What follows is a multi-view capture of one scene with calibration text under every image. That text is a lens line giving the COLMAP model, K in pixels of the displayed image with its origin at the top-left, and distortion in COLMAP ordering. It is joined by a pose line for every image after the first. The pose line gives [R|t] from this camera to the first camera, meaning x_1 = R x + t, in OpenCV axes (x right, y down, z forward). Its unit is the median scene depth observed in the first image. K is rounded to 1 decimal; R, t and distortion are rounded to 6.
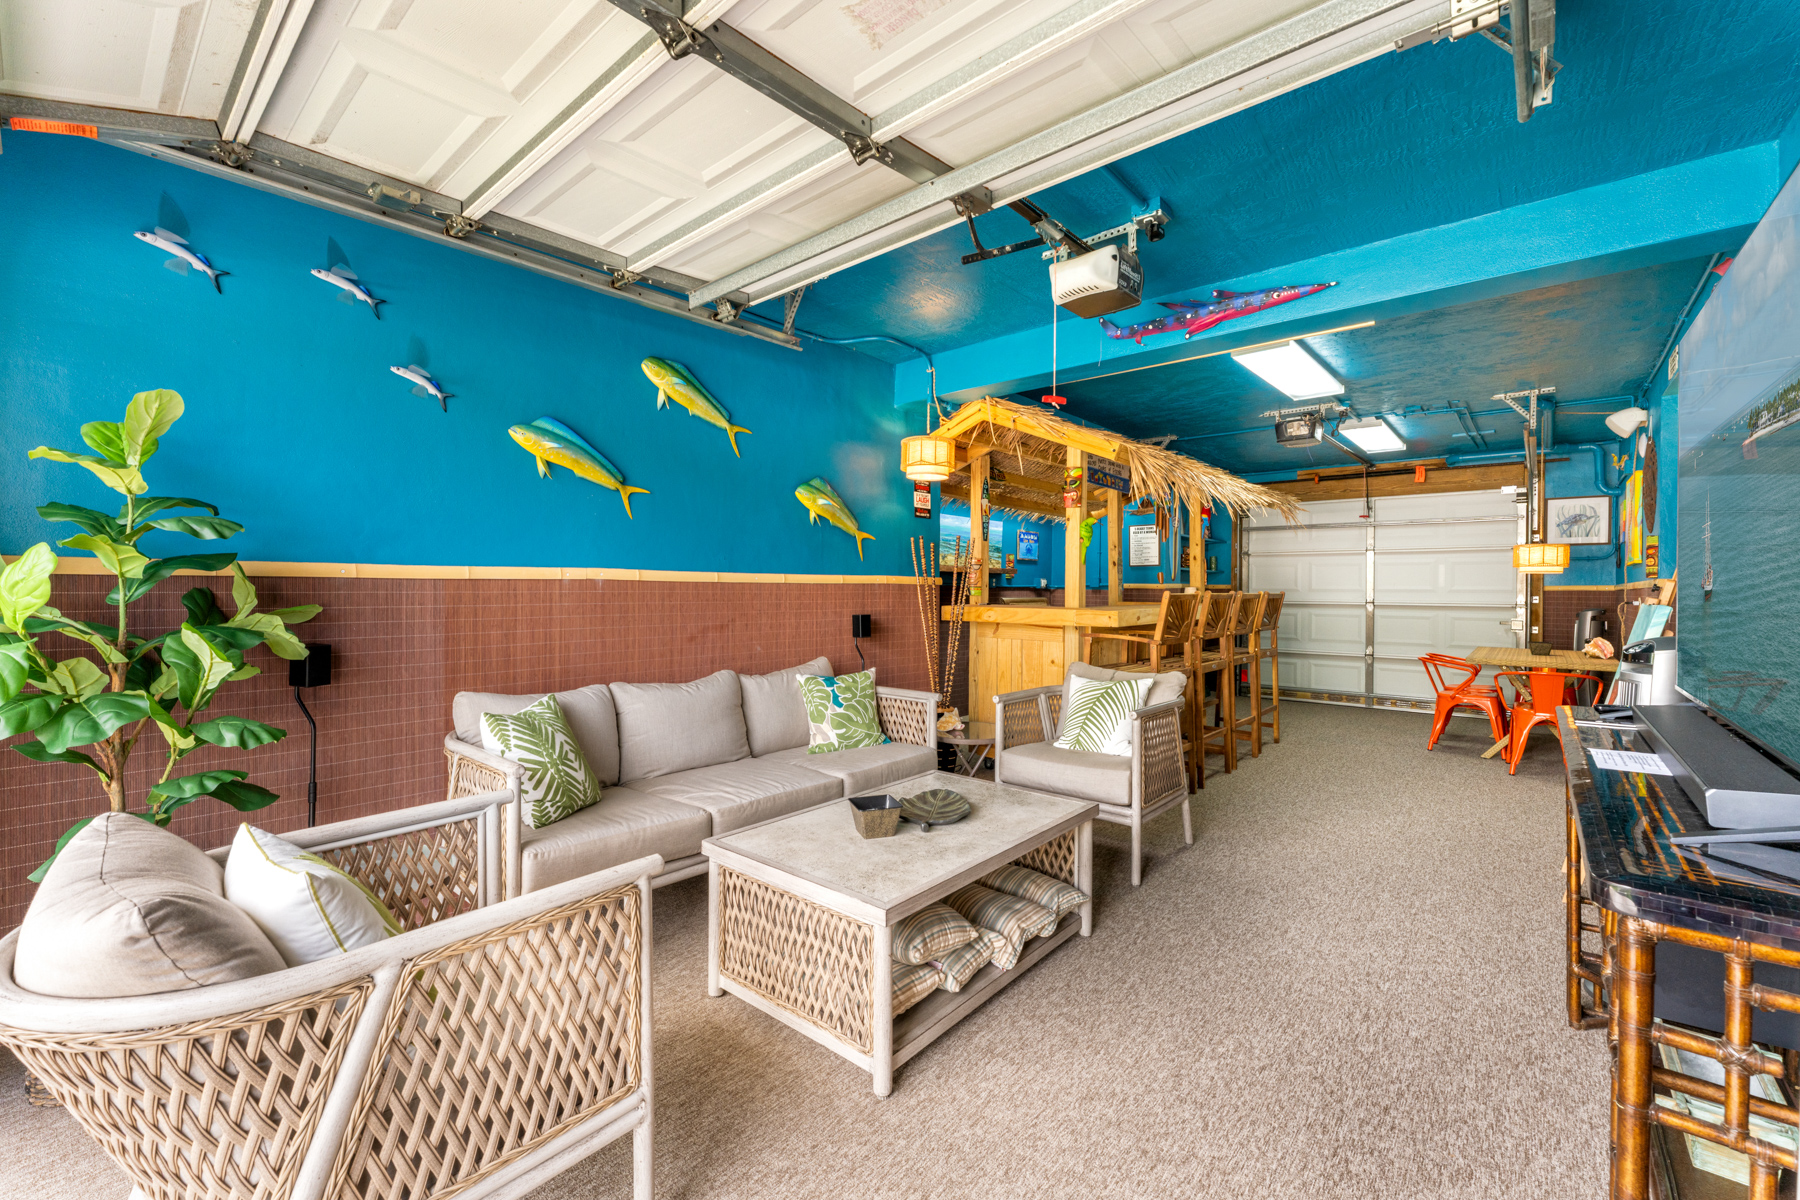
lens RADIAL K [[731.9, 0, 880.6], [0, 731.9, 592.4], [0, 0, 1]] dist [-0.004375, -0.000520]
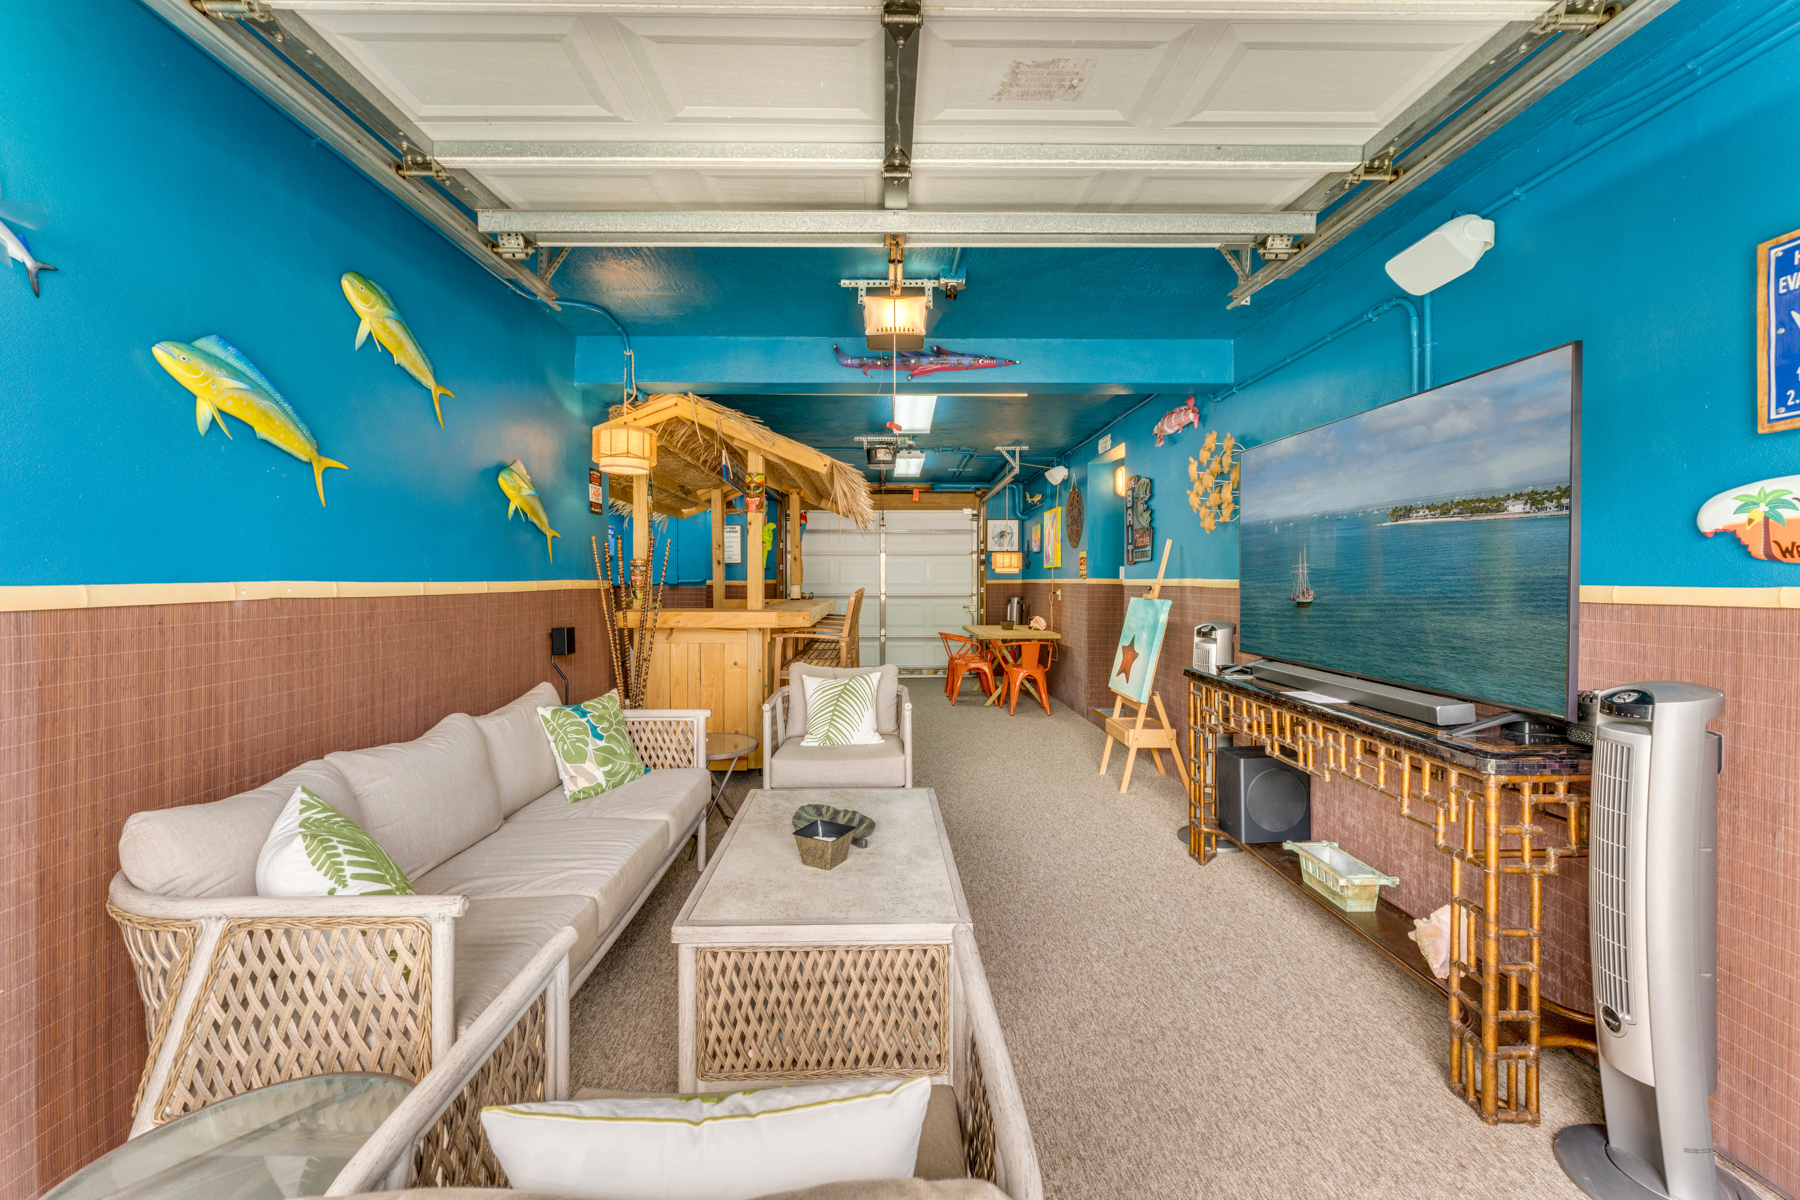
lens RADIAL K [[731.9, 0, 879.6], [0, 731.9, 576.1], [0, 0, 1]] dist [-0.004375, -0.000520]
pose [[0.743647, -0.005313, 0.668551, -0.391632], [0.009843, 0.999947, -0.003003, -0.028014], [-0.668500, 0.008814, 0.743660, 0.155754]]
